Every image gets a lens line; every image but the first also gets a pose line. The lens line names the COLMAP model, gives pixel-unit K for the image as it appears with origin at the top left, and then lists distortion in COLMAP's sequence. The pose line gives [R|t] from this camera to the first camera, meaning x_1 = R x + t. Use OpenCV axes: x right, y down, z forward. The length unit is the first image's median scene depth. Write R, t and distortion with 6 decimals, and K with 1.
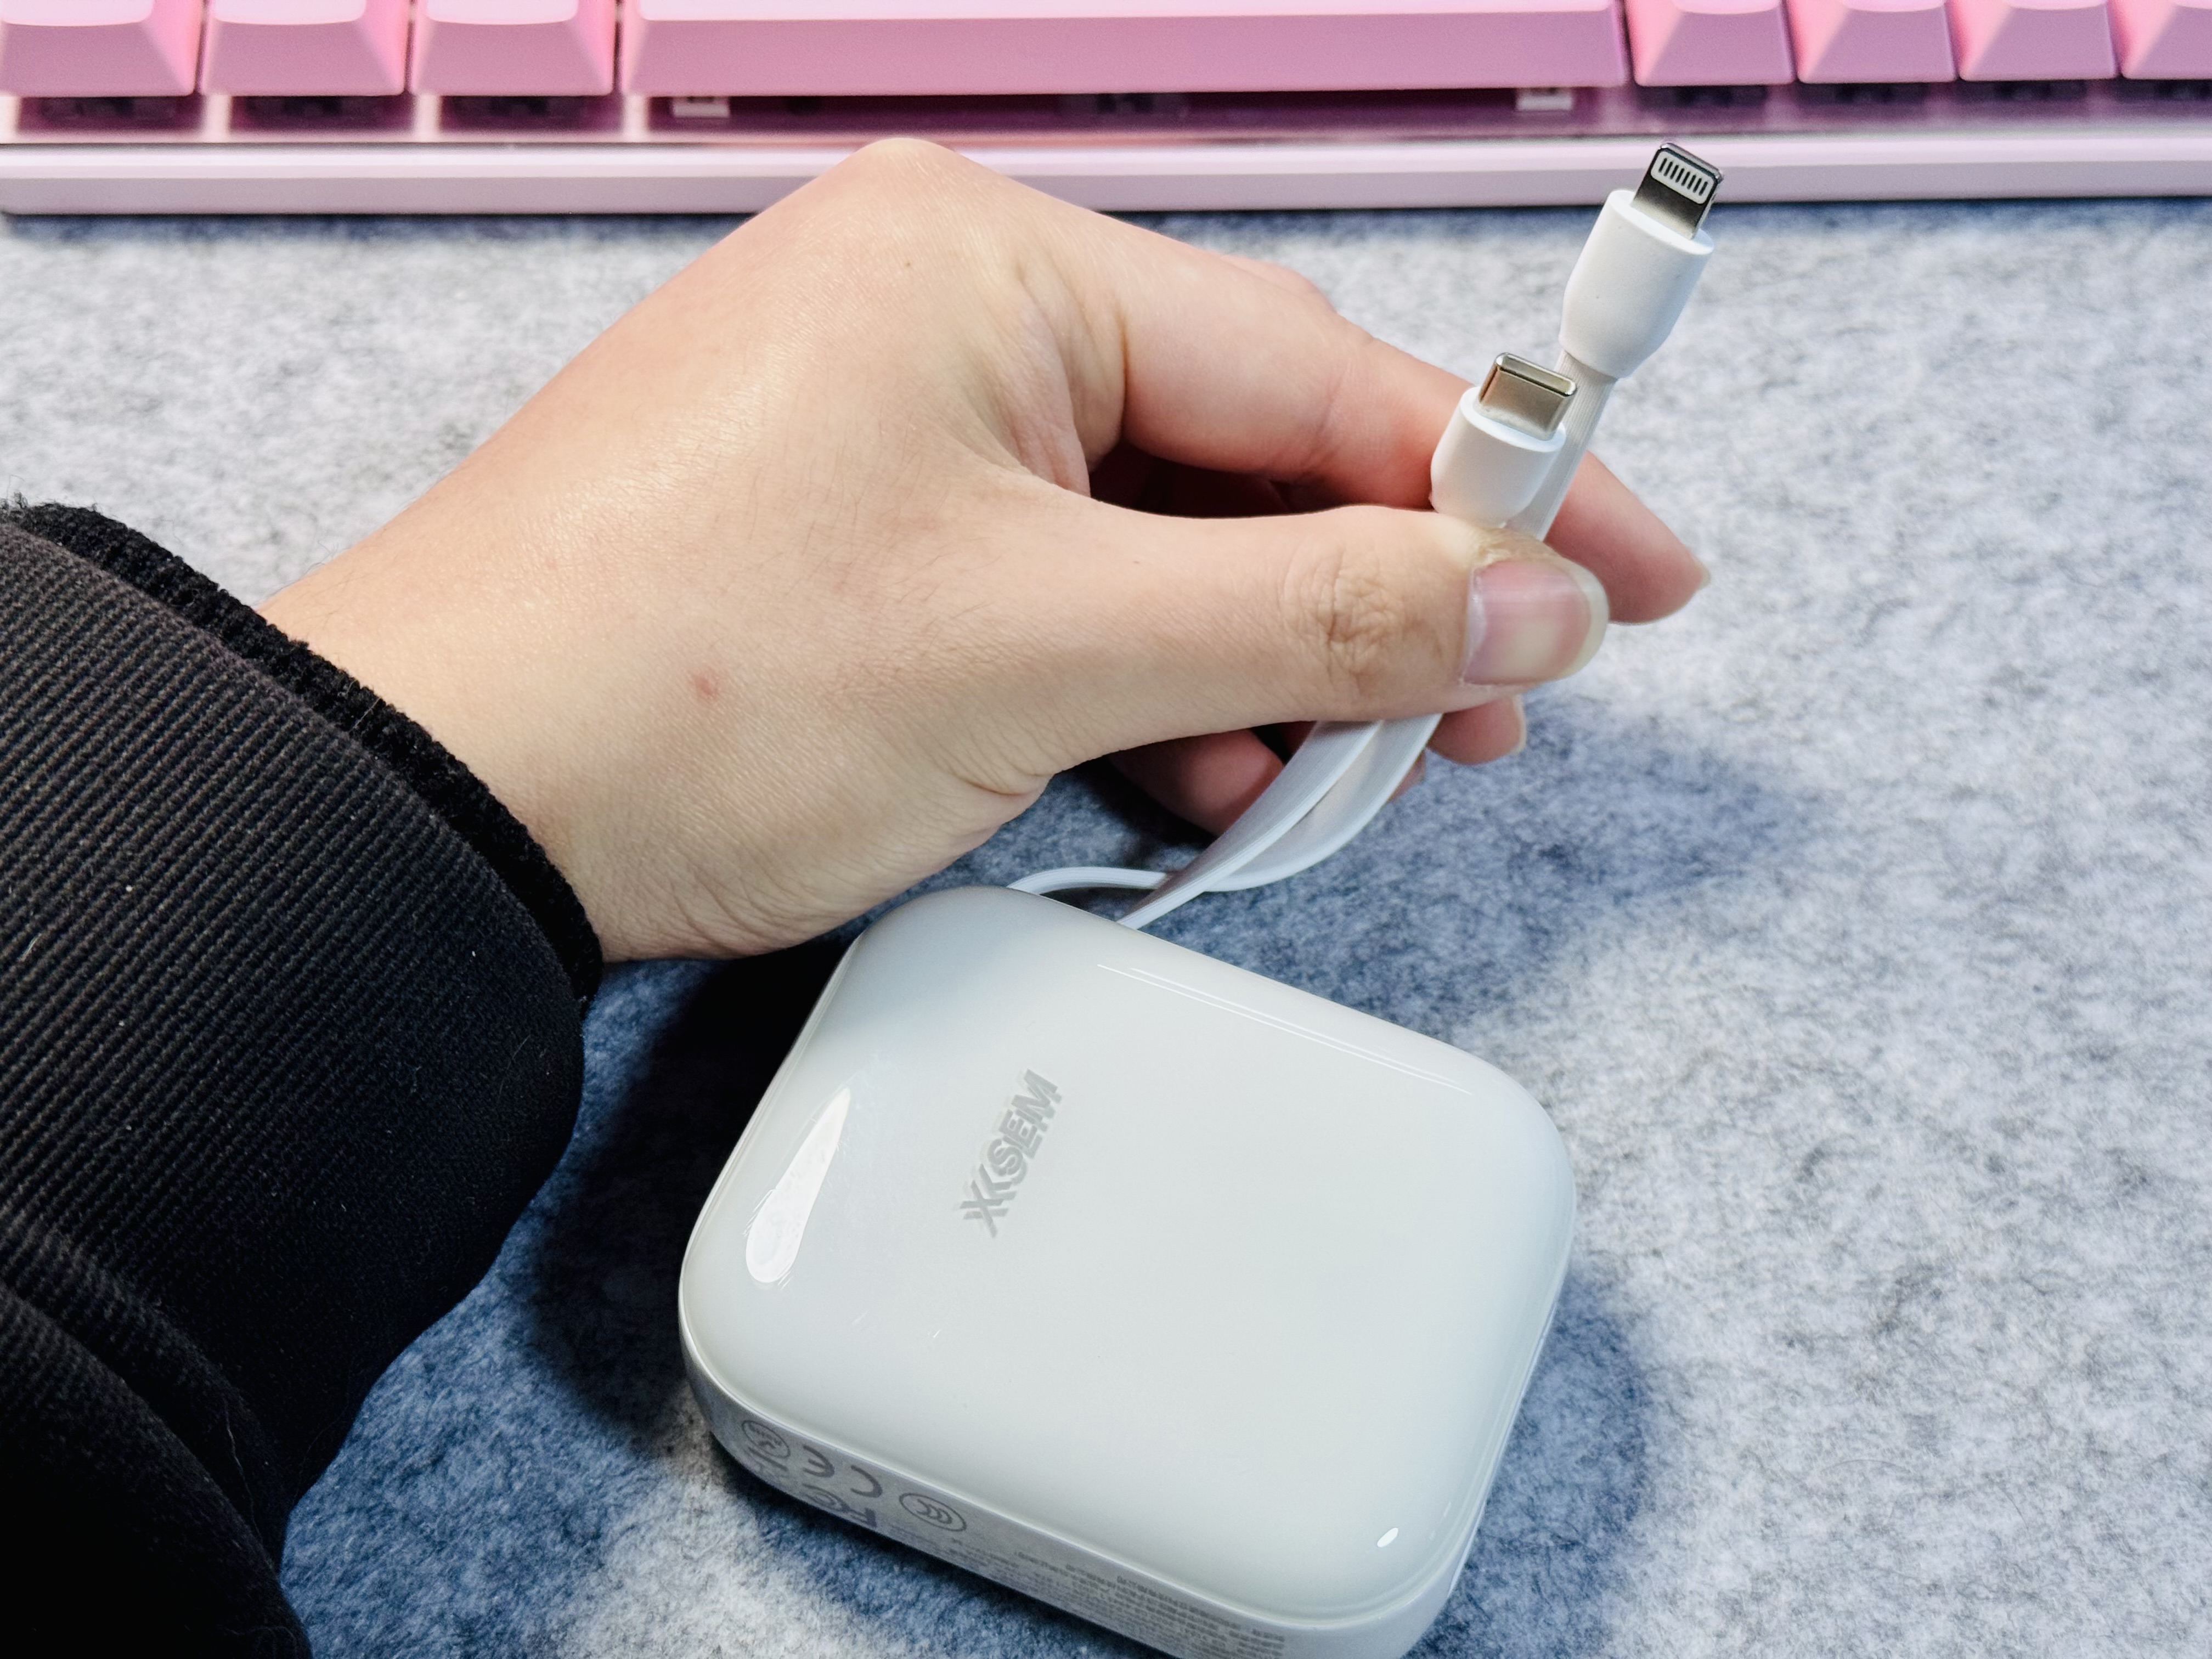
lens RADIAL K [[3175.3, 0, 1100.1], [0, 3175.3, 783.3], [0, 0, 1]] dist [0.102321, 0.000000]
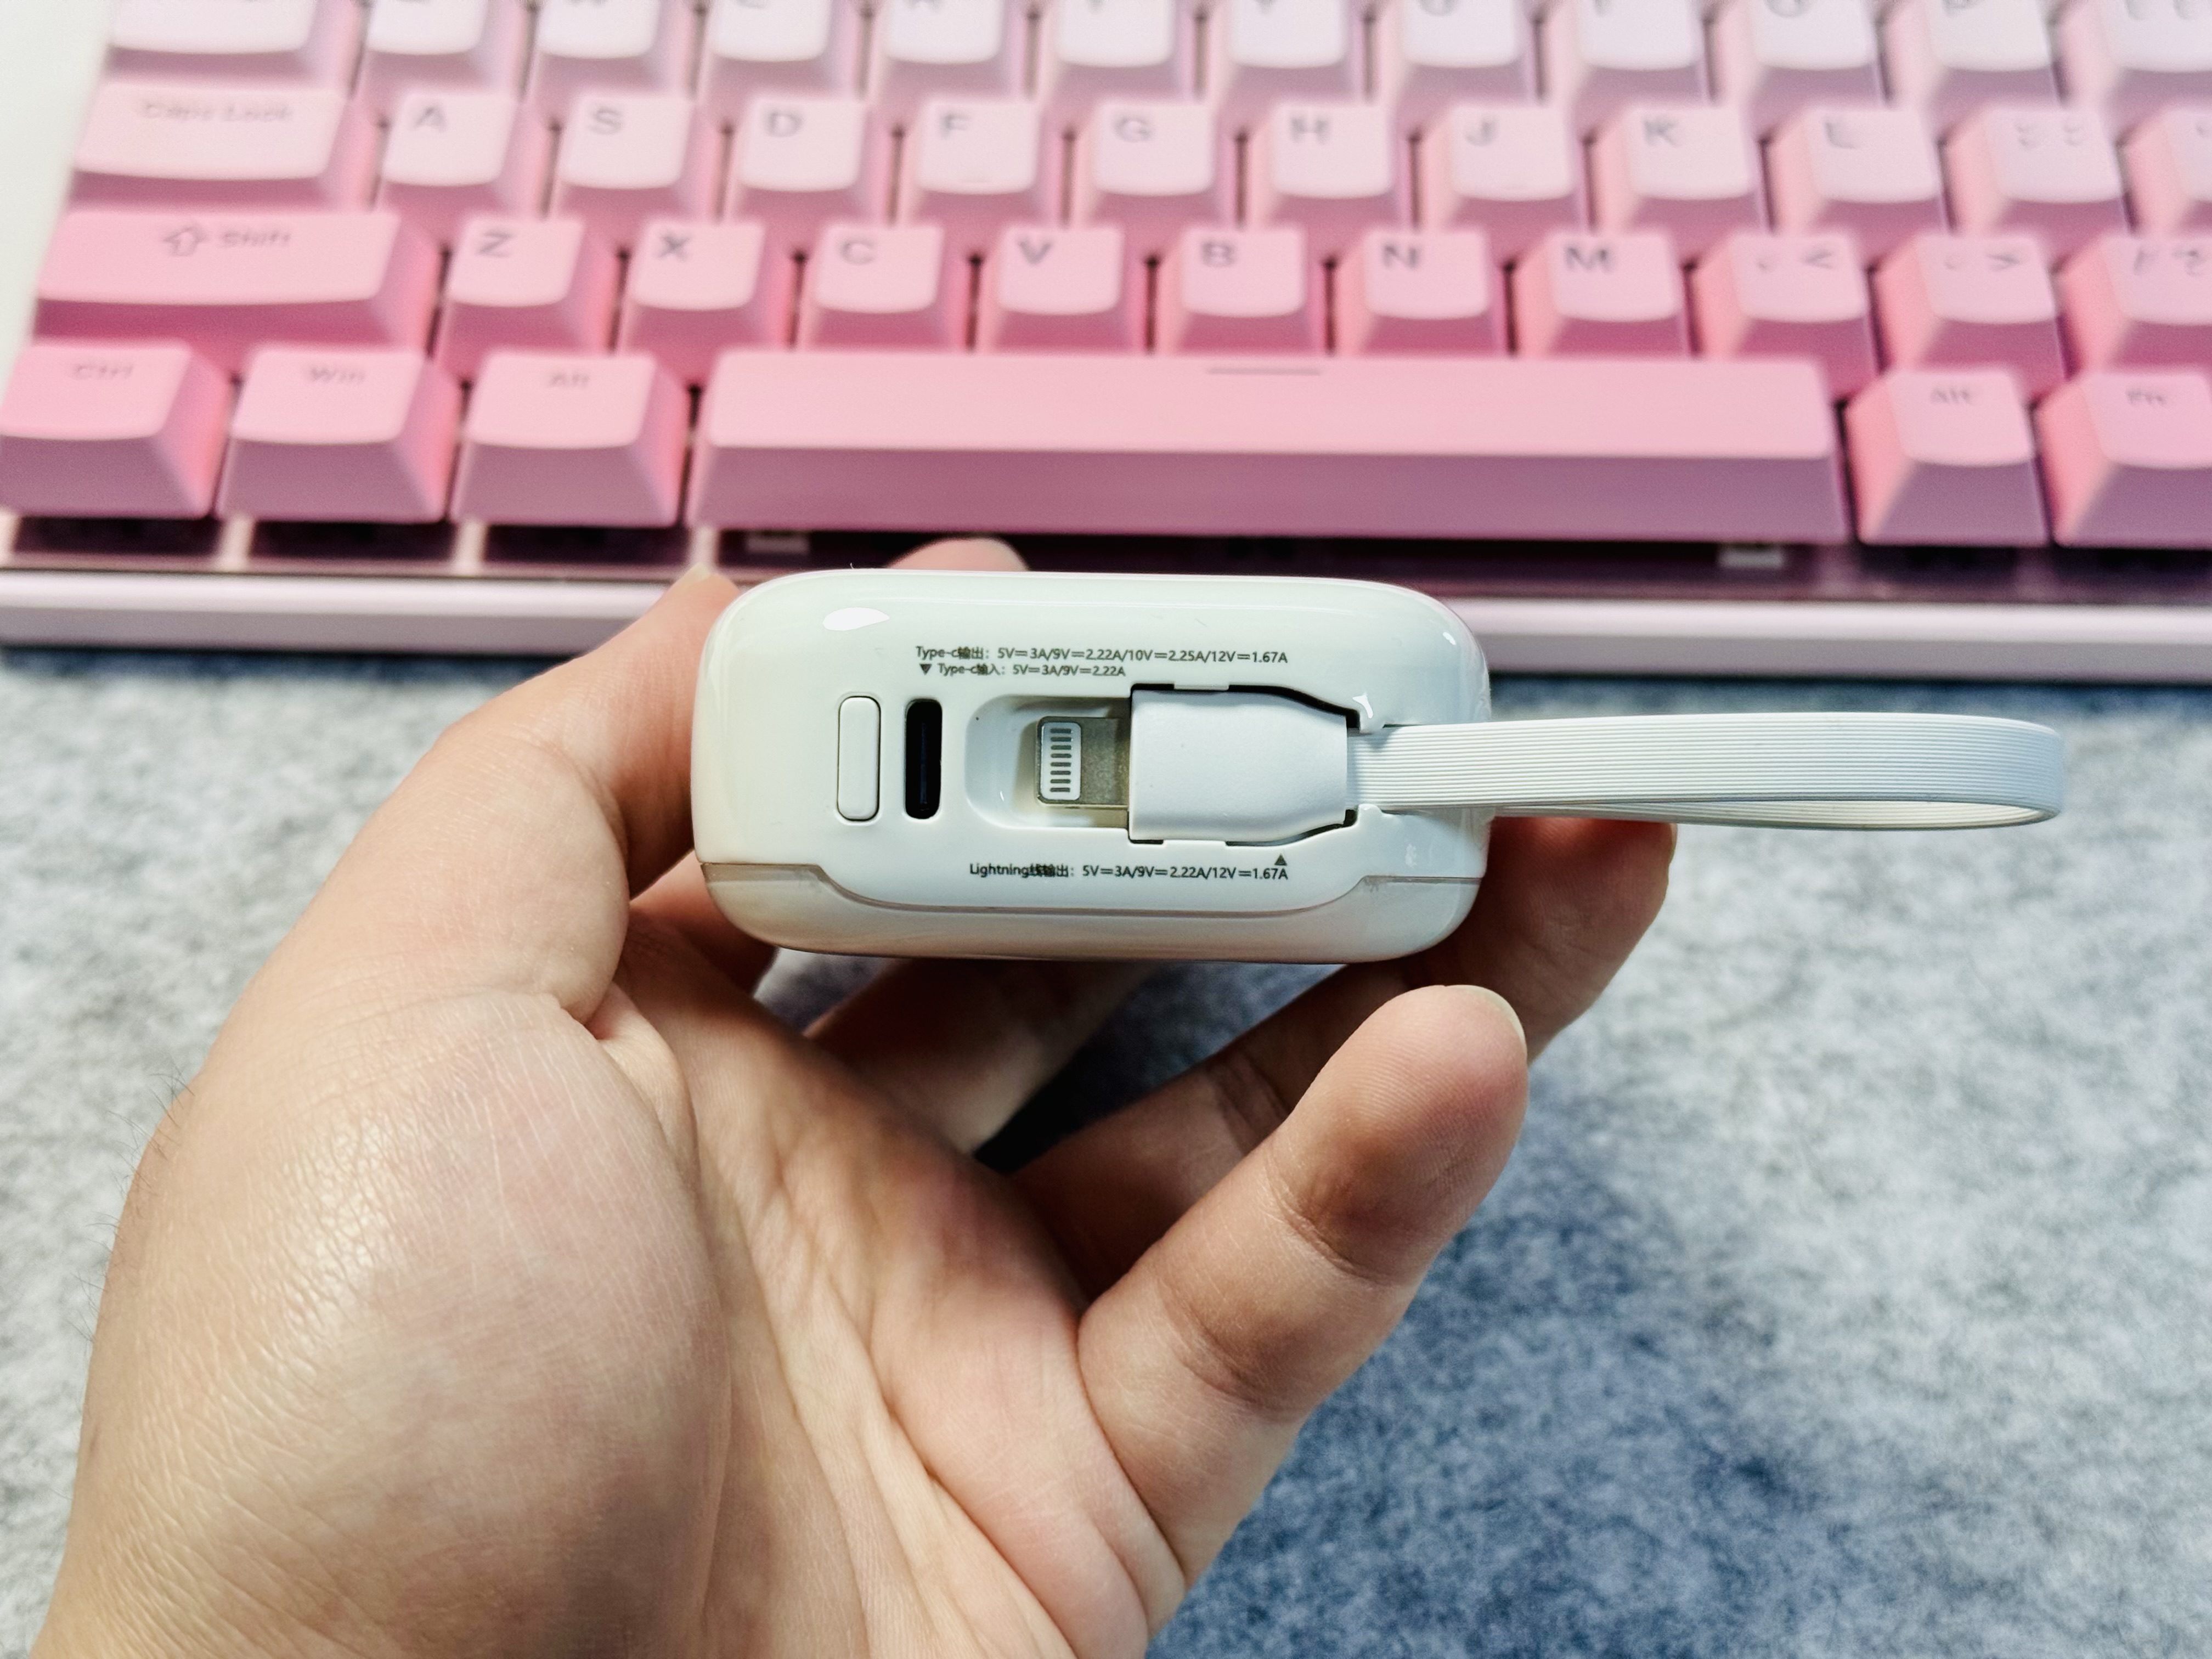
lens RADIAL K [[3175.3, 0, 1098.2], [0, 3175.3, 838.7], [0, 0, 1]] dist [0.102321, 0.000000]
pose [[0.997056, 0.030144, -0.070505, 0.030544], [-0.038453, 0.992074, -0.119627, -0.033592], [0.066340, 0.121986, 0.990312, 0.170336]]
